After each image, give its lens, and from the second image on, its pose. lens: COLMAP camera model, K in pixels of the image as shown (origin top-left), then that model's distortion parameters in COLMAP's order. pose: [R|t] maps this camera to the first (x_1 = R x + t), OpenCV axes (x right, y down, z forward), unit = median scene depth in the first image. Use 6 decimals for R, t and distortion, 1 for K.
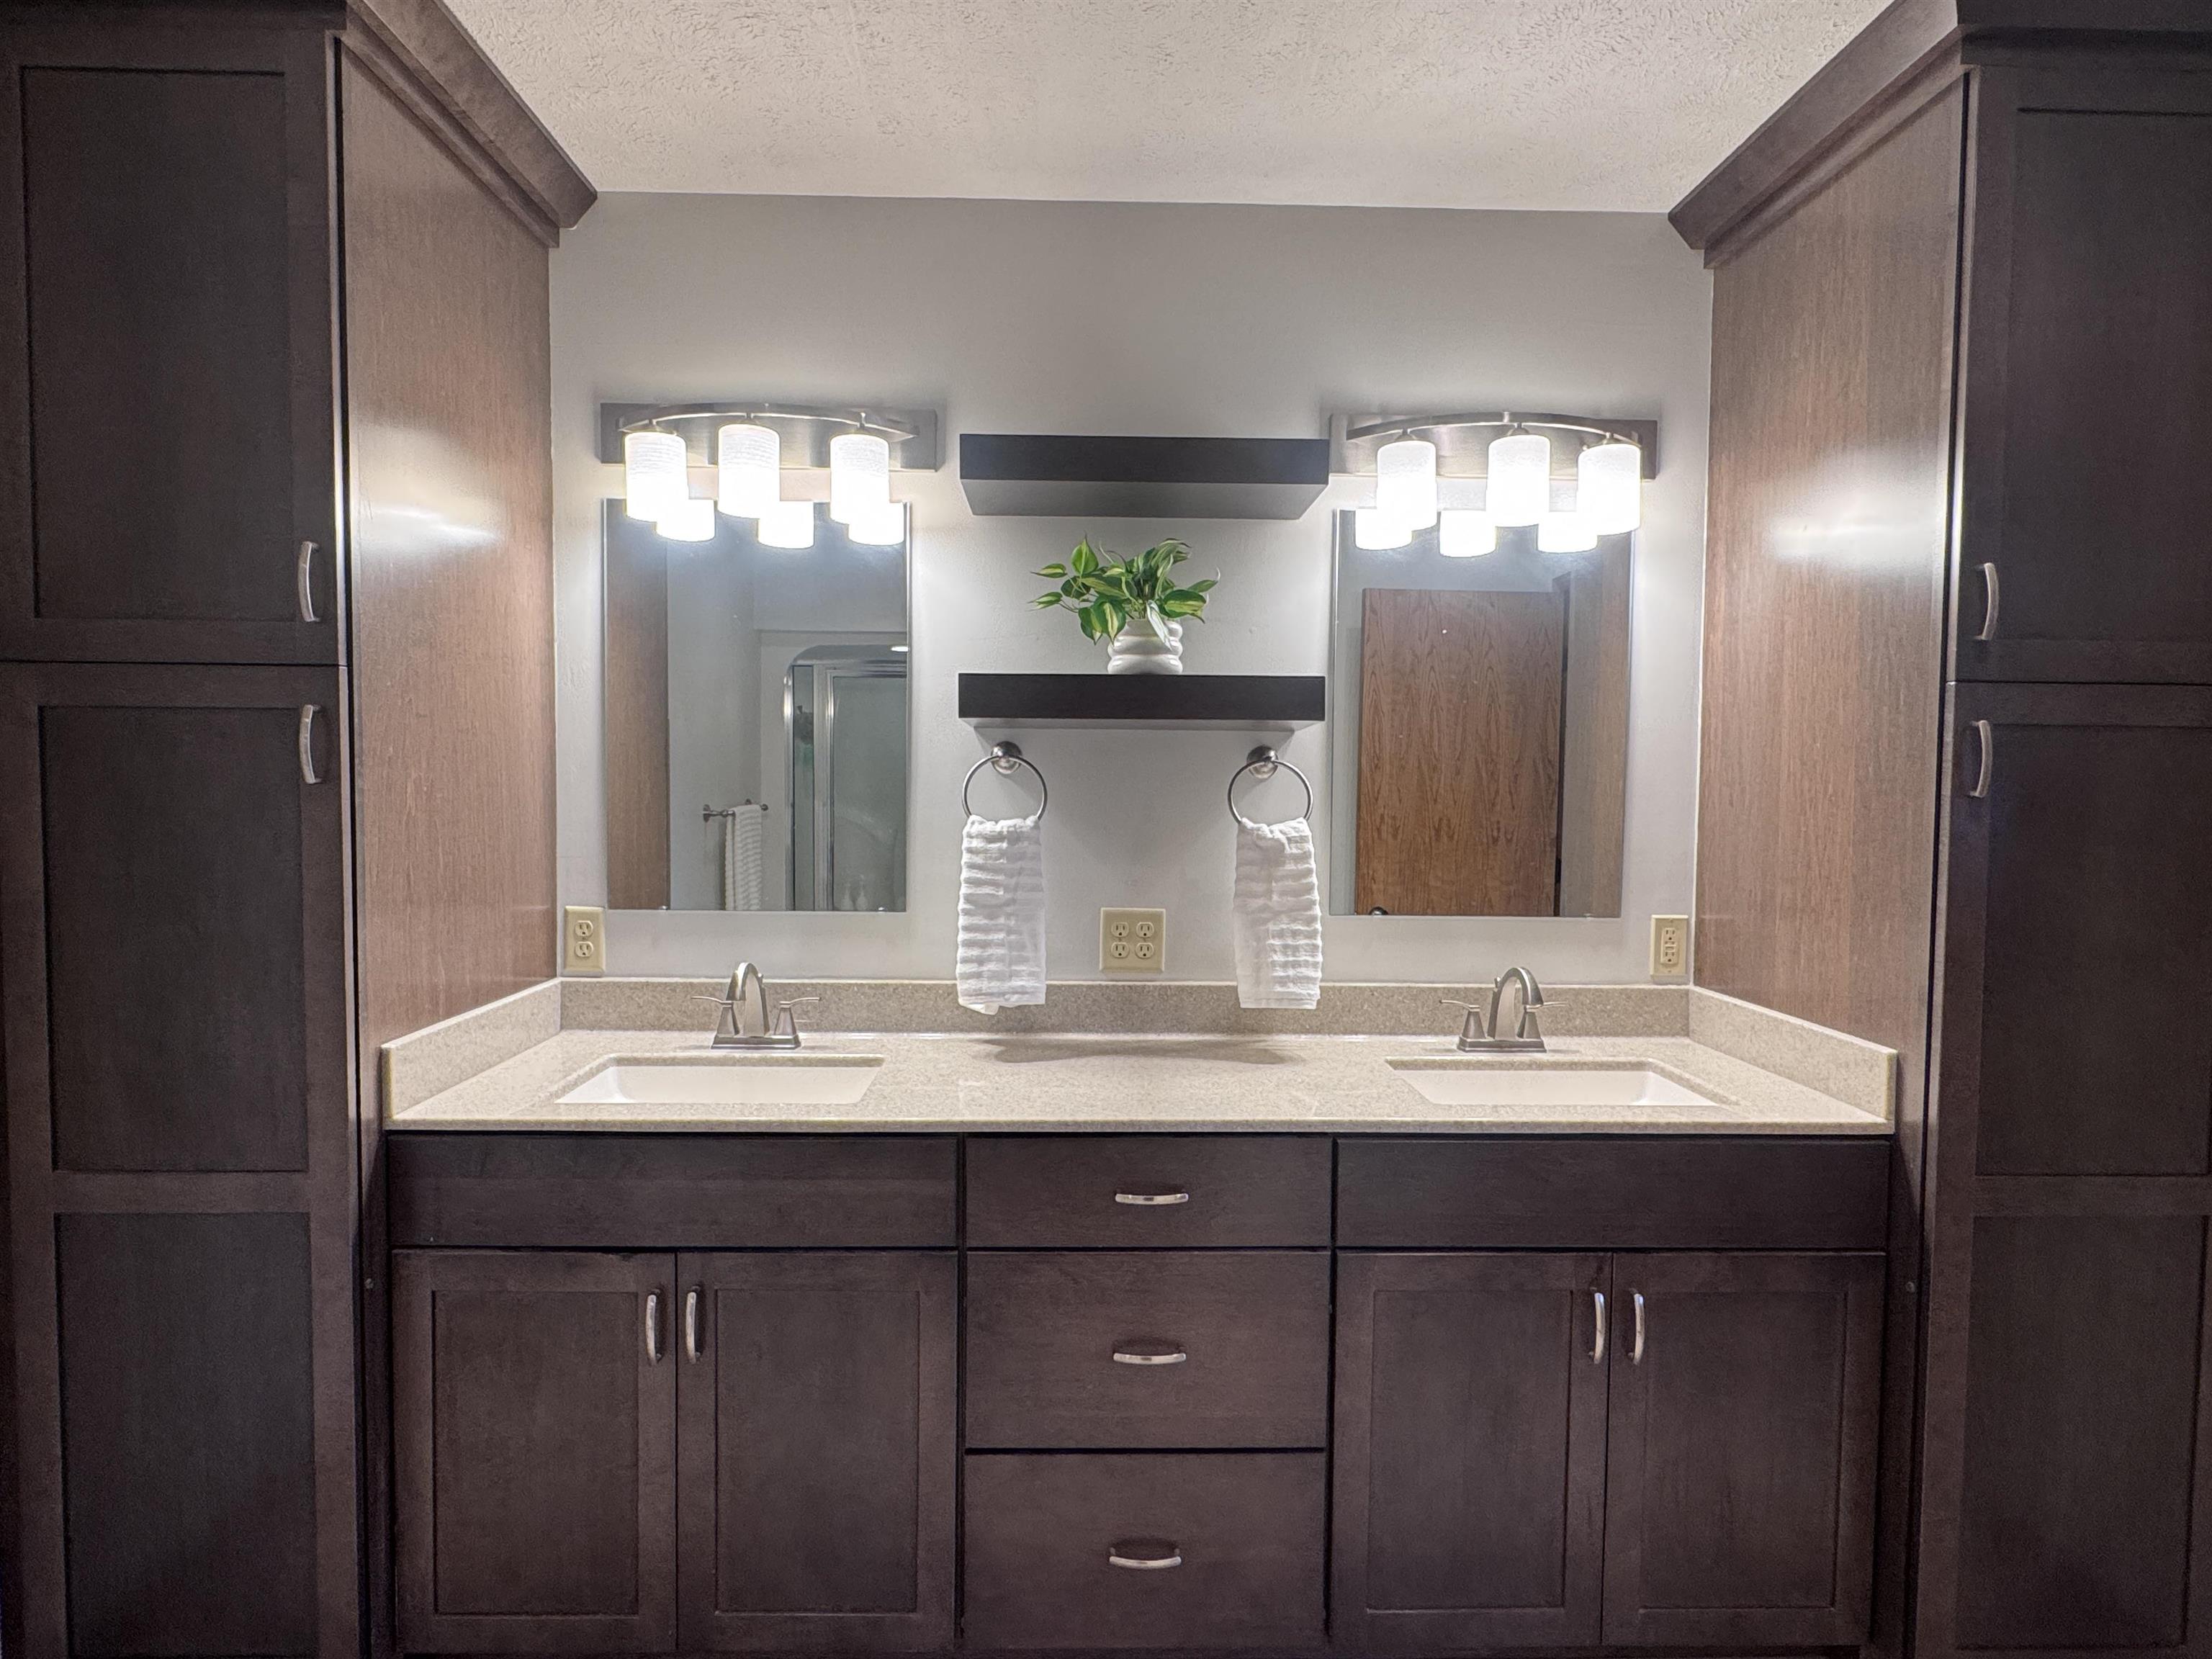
lens RADIAL K [[1164.0, 0, 1098.7], [0, 1164.0, 834.8], [0, 0, 1]] dist [-0.005188, 0.000280]
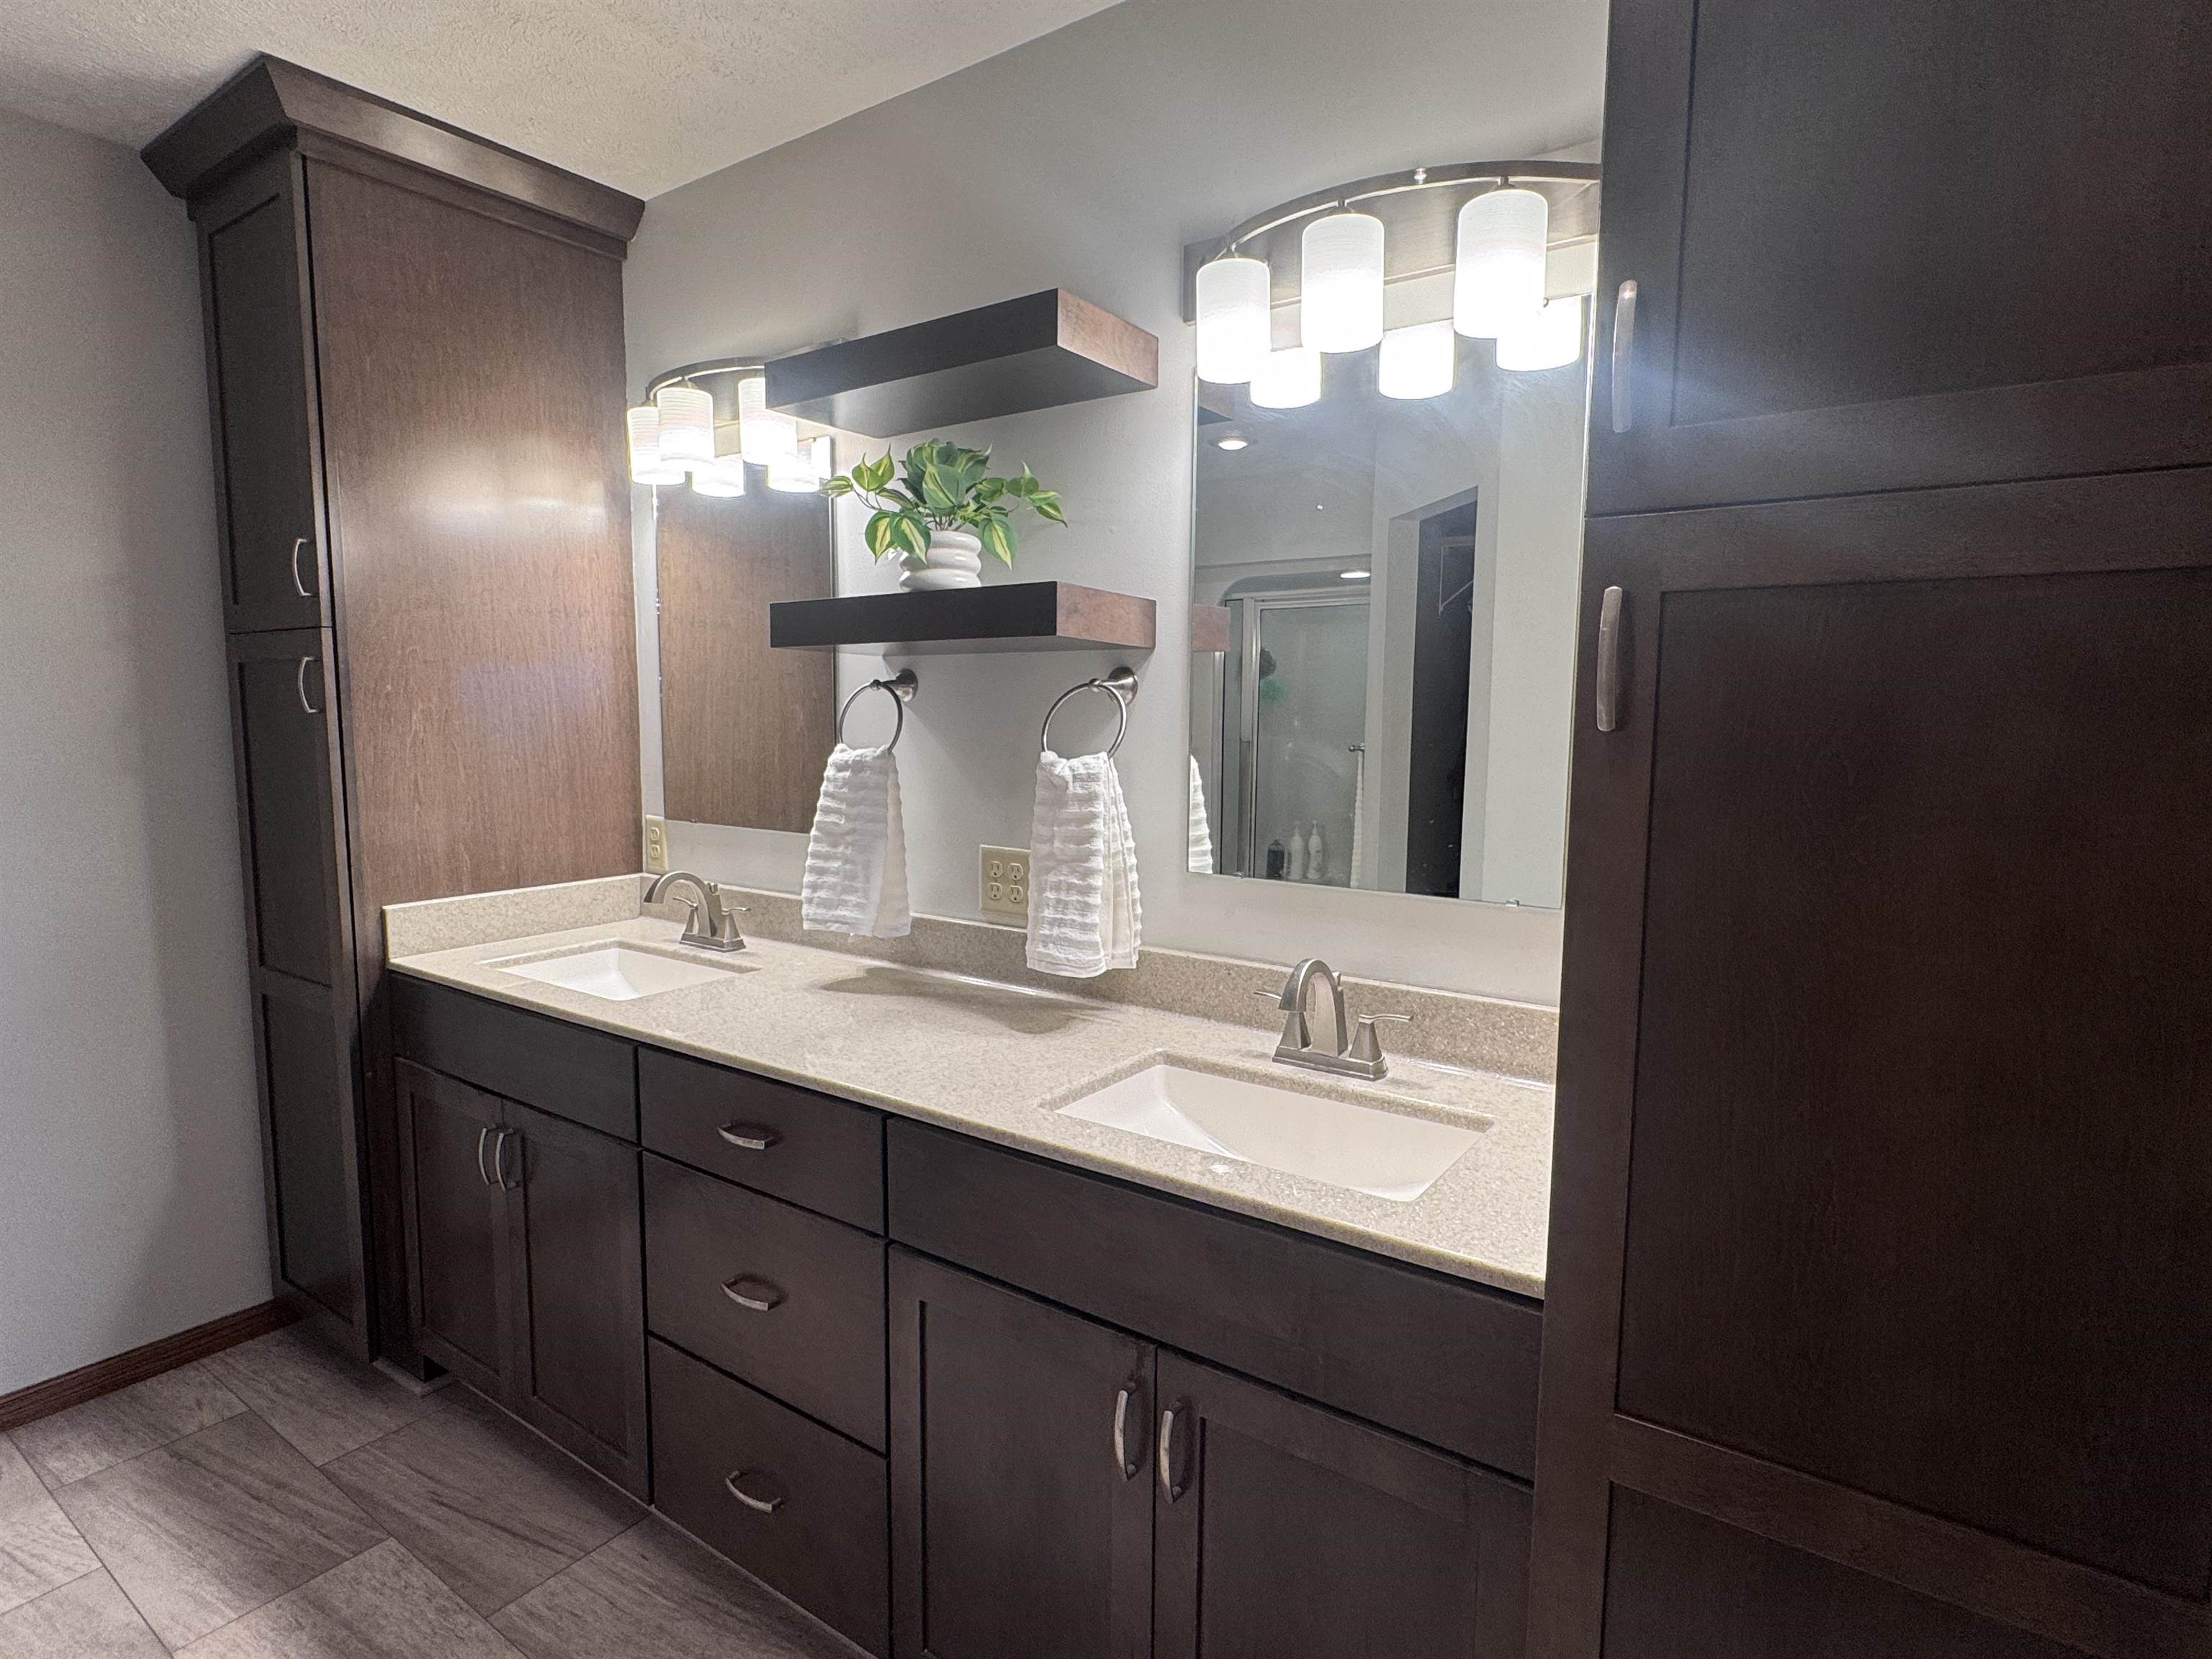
lens RADIAL K [[1164.0, 0, 1098.7], [0, 1164.0, 834.8], [0, 0, 1]] dist [-0.005188, 0.000280]
pose [[0.801266, 0.059191, -0.595373, 0.688070], [-0.025608, 0.997575, 0.064714, -0.009360], [0.597759, -0.036607, 0.800839, 0.329102]]
